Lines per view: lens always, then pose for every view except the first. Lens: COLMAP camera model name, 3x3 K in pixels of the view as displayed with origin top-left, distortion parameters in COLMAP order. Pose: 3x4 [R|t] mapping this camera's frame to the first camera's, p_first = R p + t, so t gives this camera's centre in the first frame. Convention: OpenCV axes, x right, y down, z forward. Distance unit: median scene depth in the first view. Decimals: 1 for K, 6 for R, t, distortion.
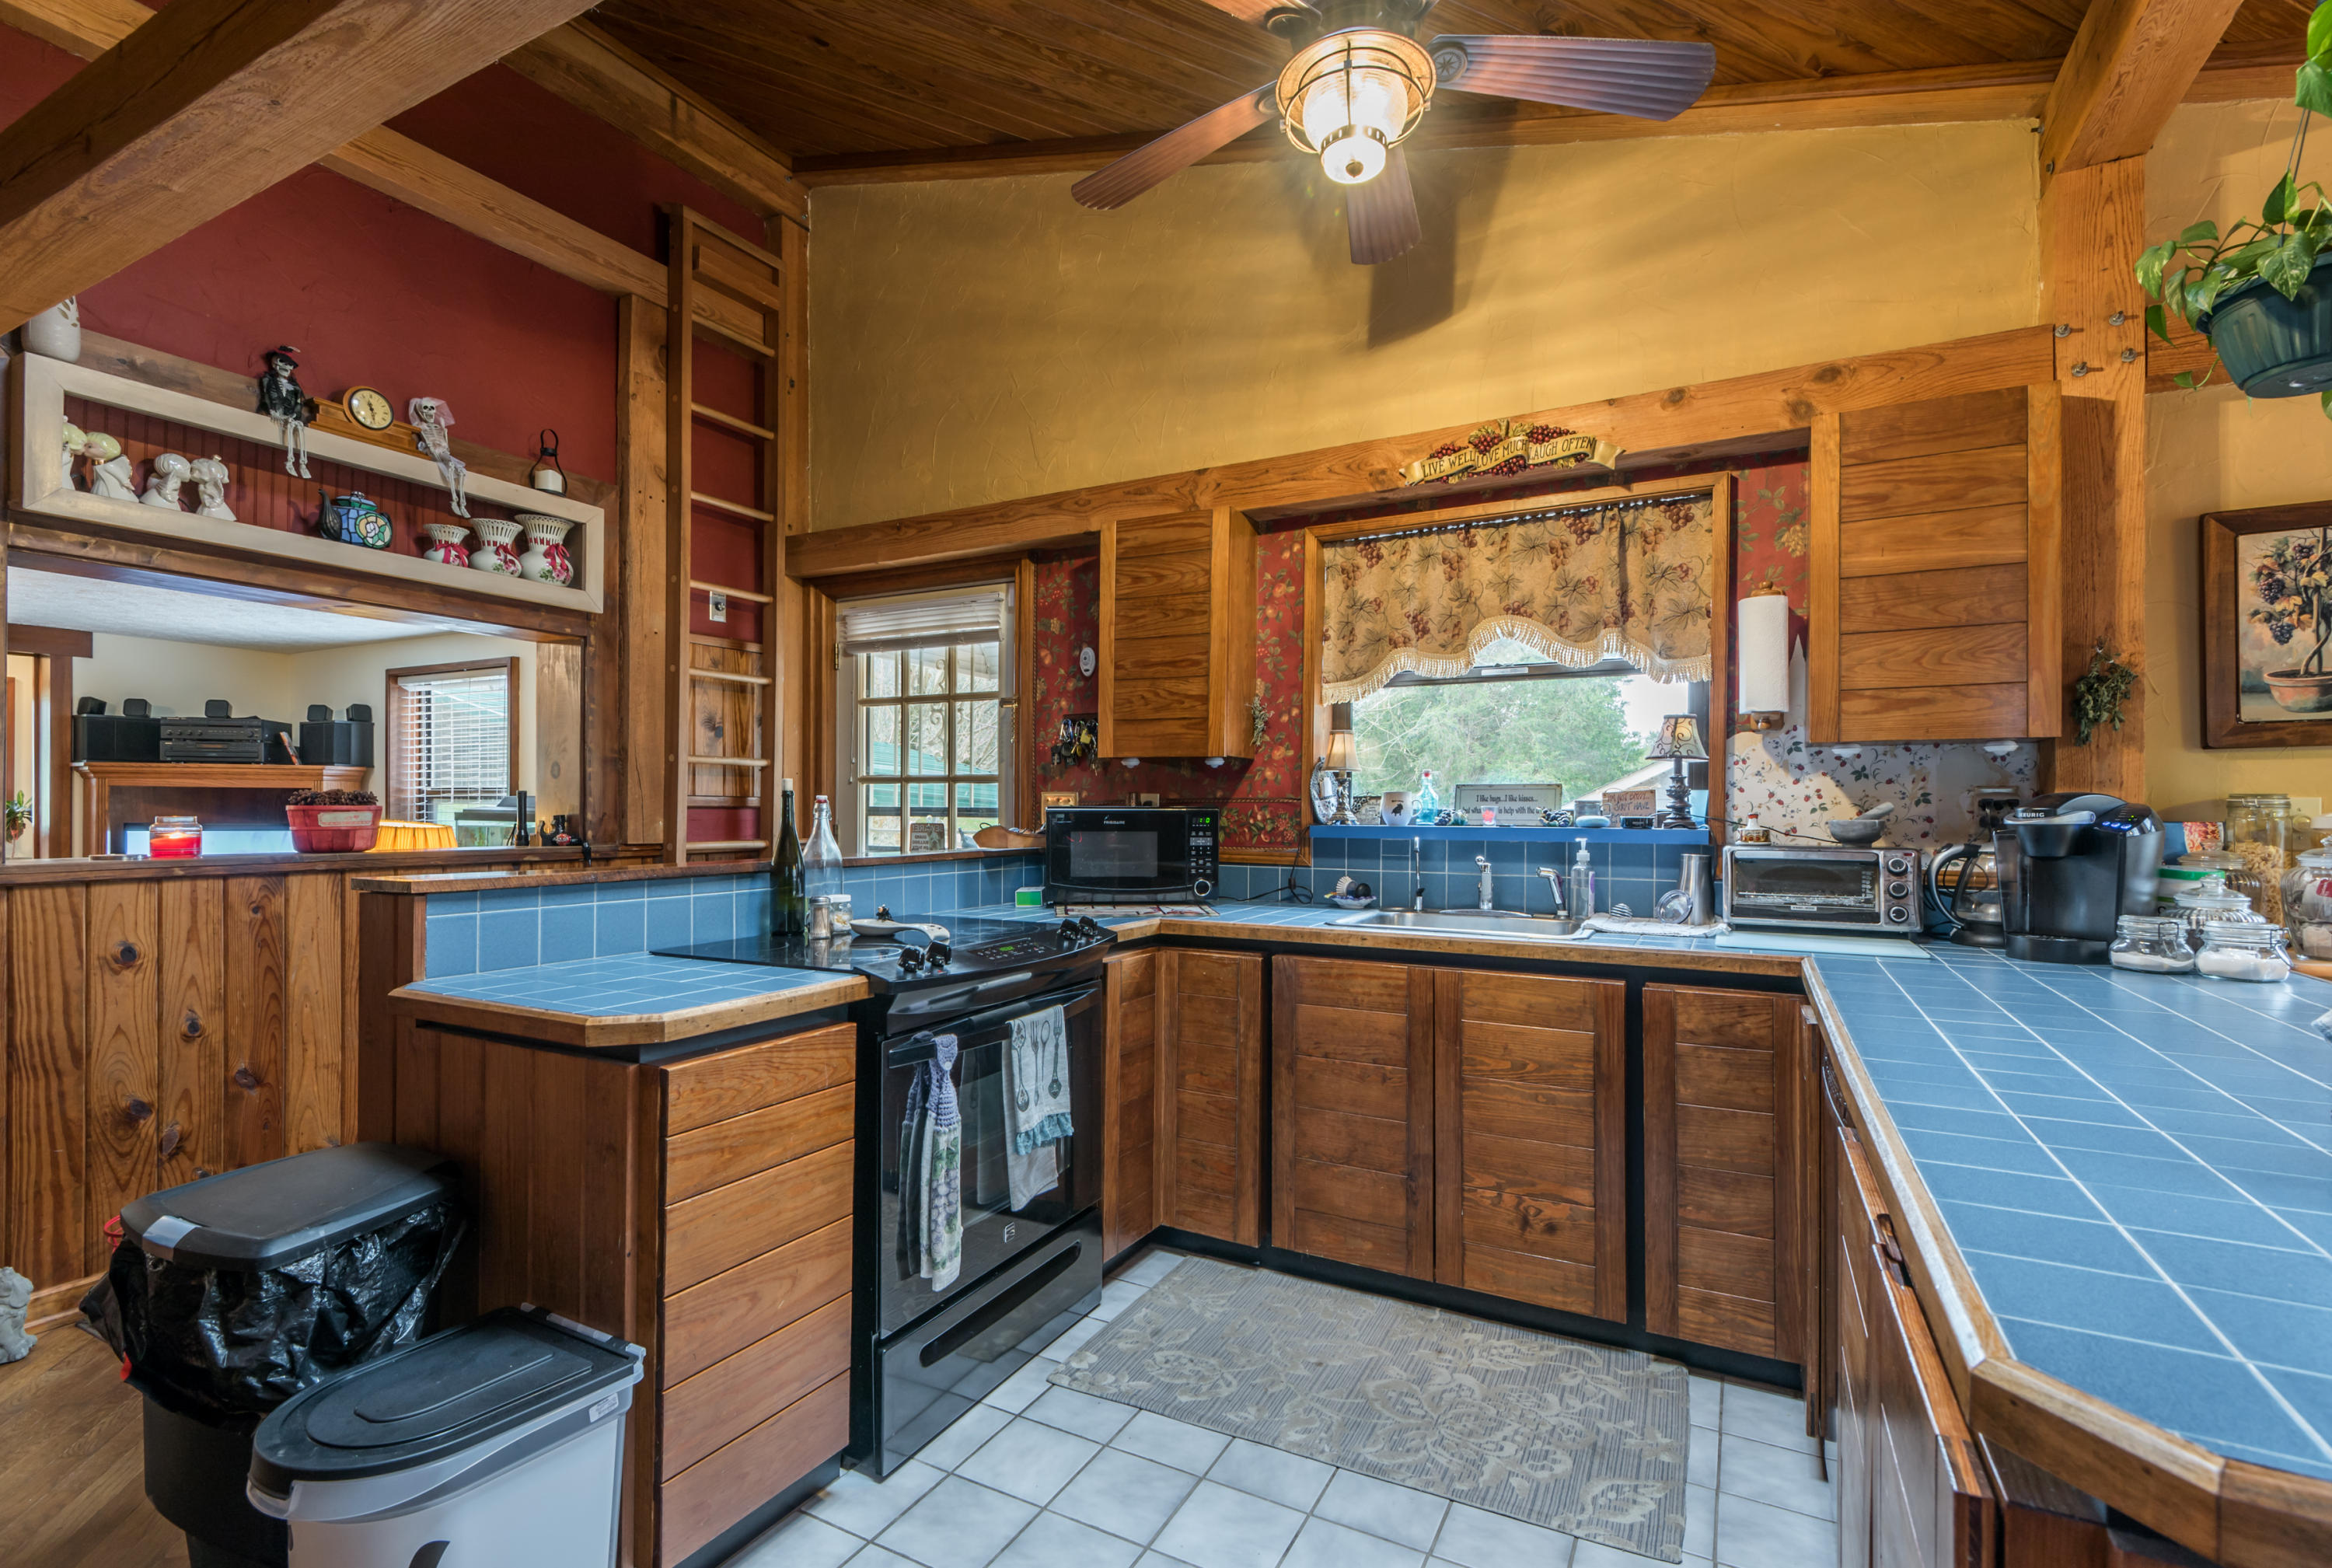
lens RADIAL K [[1067.4, 0, 1153.3], [0, 1067.4, 806.1], [0, 0, 1]] dist [0.051812, -0.041282]
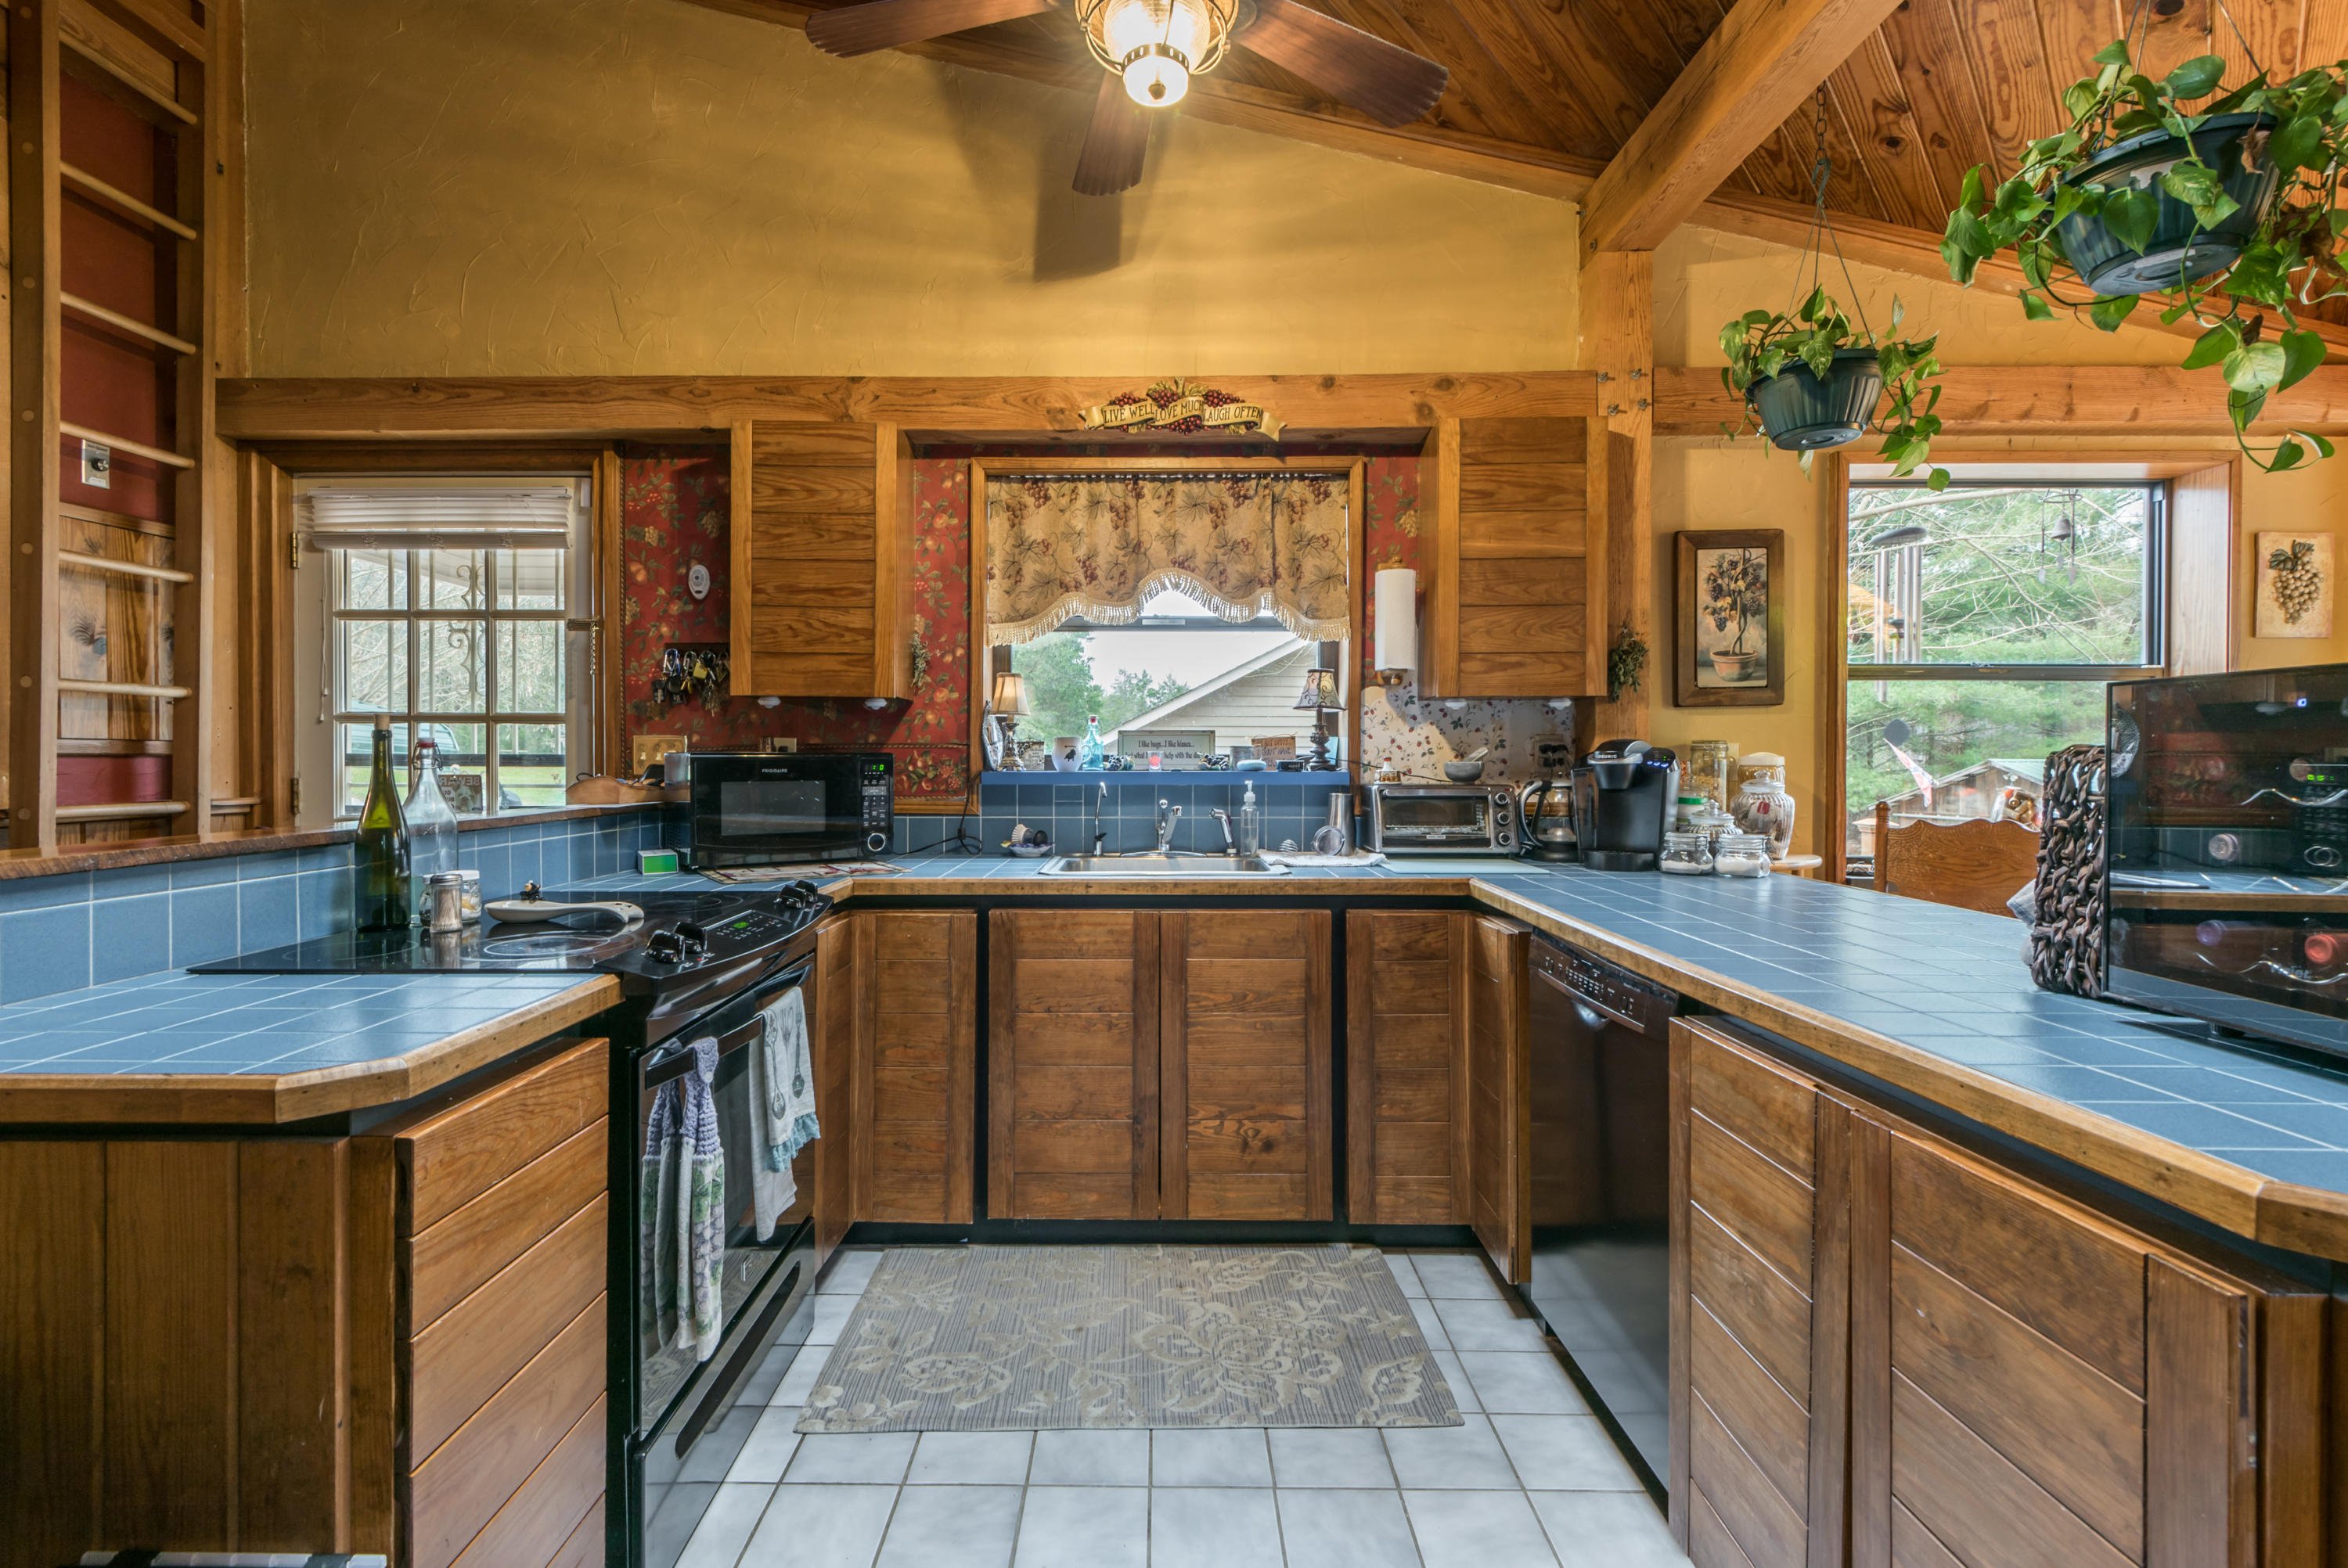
lens RADIAL K [[1068.9, 0, 1143.1], [0, 1068.9, 766.5], [0, 0, 1]] dist [0.044930, -0.032569]
pose [[0.884274, -0.007862, 0.466902, -0.199829], [0.002508, 0.999924, 0.012089, 0.002284], [-0.466962, -0.009519, 0.884226, 0.104141]]
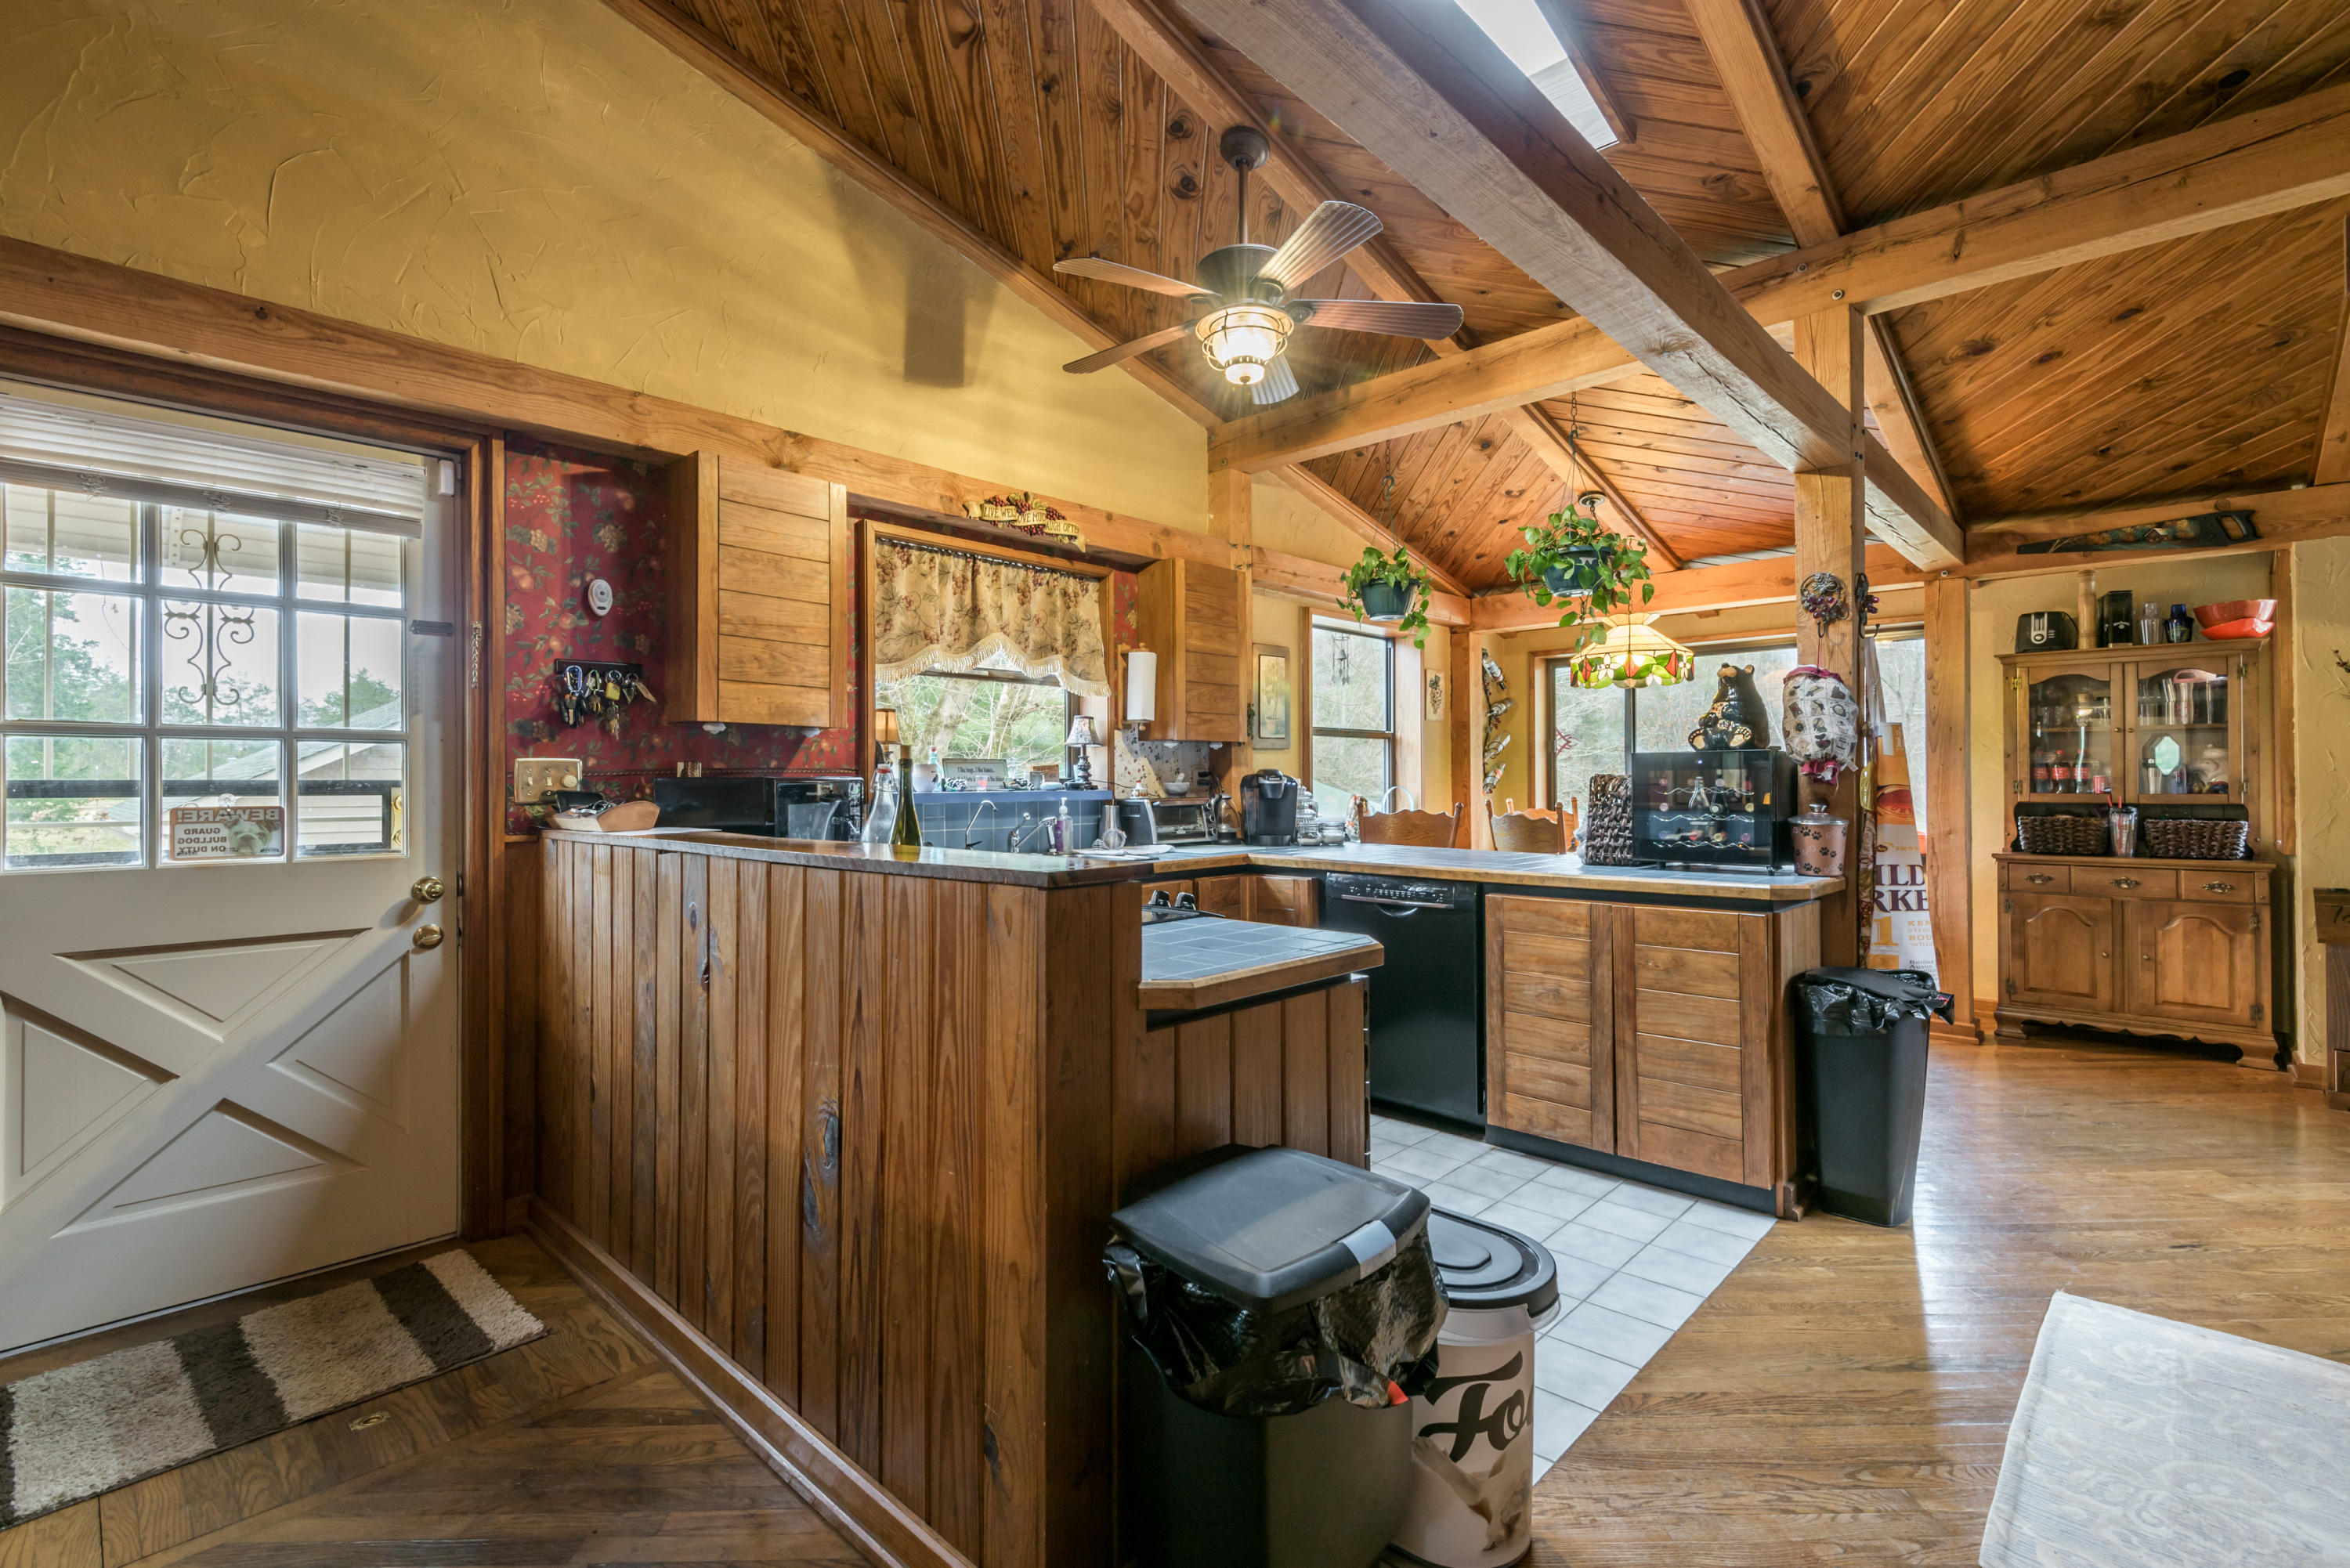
lens RADIAL K [[1066.8, 0, 1182.8], [0, 1066.8, 773.8], [0, 0, 1]] dist [0.033976, -0.018820]
pose [[0.246471, -0.000976, 0.969150, -0.983370], [0.000806, 0.999999, 0.000802, -0.003609], [-0.969150, 0.000583, 0.246472, 0.497820]]
